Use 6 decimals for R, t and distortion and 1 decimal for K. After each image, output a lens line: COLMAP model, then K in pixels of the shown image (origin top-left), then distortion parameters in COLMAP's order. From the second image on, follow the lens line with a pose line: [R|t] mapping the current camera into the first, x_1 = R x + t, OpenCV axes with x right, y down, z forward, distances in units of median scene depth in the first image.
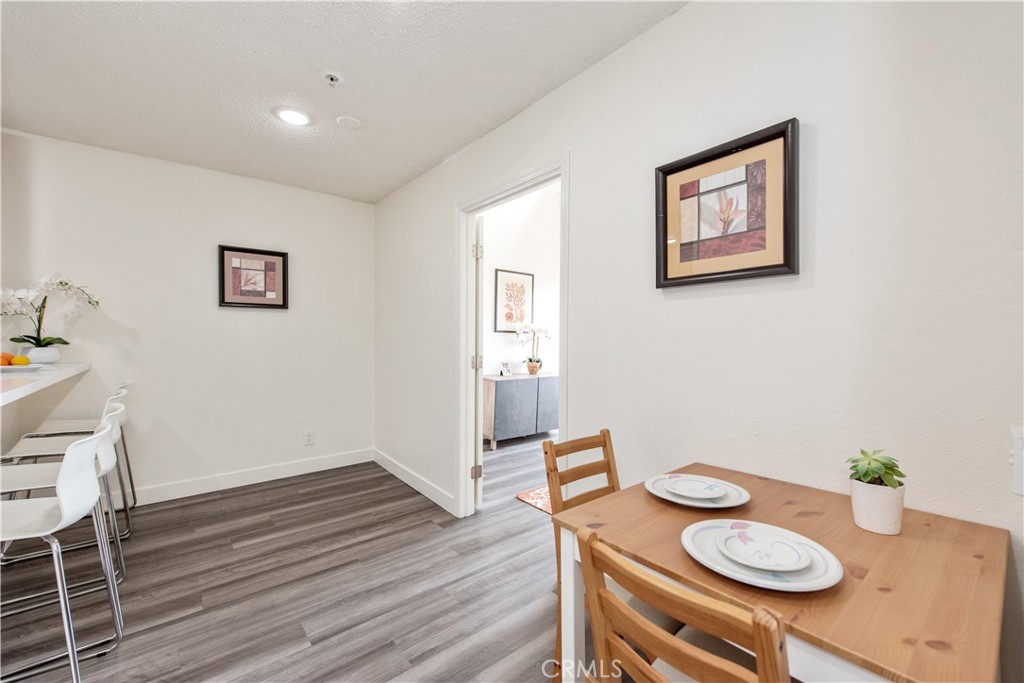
lens RADIAL K [[417.6, 0, 513.7], [0, 417.6, 338.0], [0, 0, 1]] dist [0.001013, 0.000151]
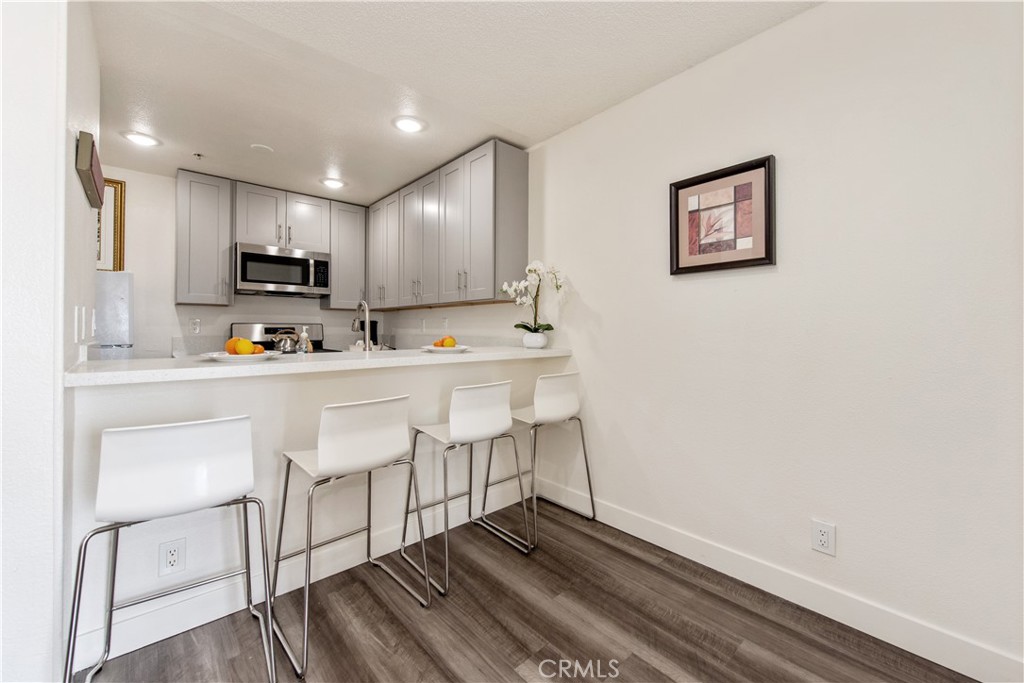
lens RADIAL K [[411.5, 0, 510.4], [0, 411.5, 326.7], [0, 0, 1]] dist [0.000602, -0.000034]
pose [[0.040563, -0.008217, -0.999143, -0.055117], [-0.001017, 0.999965, -0.008265, 0.012088], [0.999176, 0.001352, 0.040553, 0.700348]]
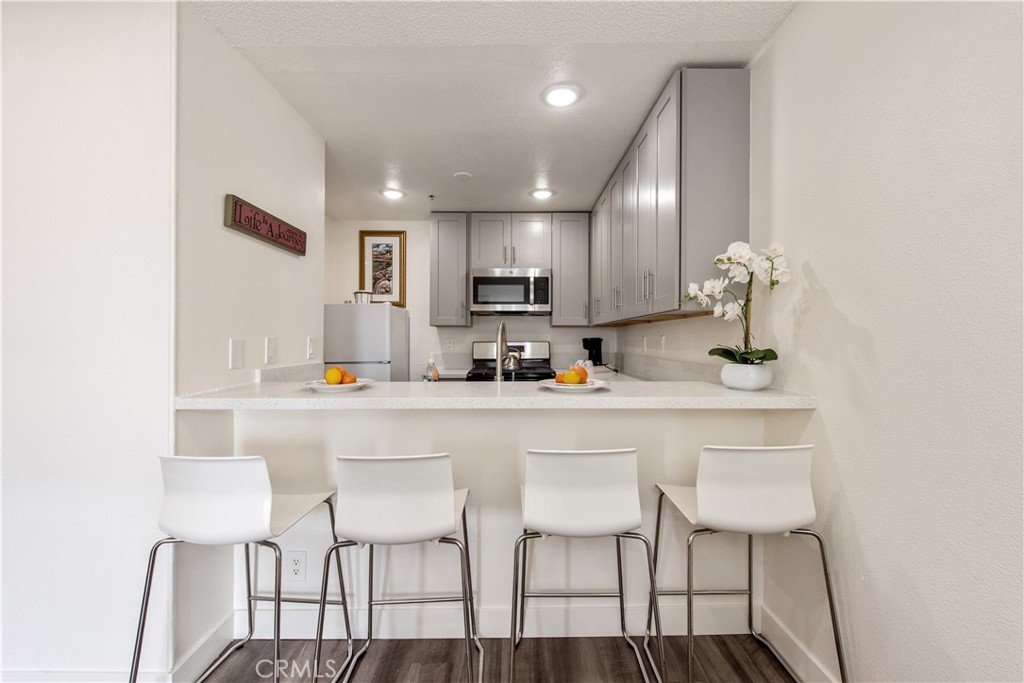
lens RADIAL K [[417.6, 0, 513.7], [0, 417.6, 338.0], [0, 0, 1]] dist [0.001013, 0.000151]
pose [[-0.625682, -0.005751, -0.780057, -0.319275], [0.000633, 0.999969, -0.007880, -0.009528], [0.780078, -0.005424, -0.625658, 0.882686]]
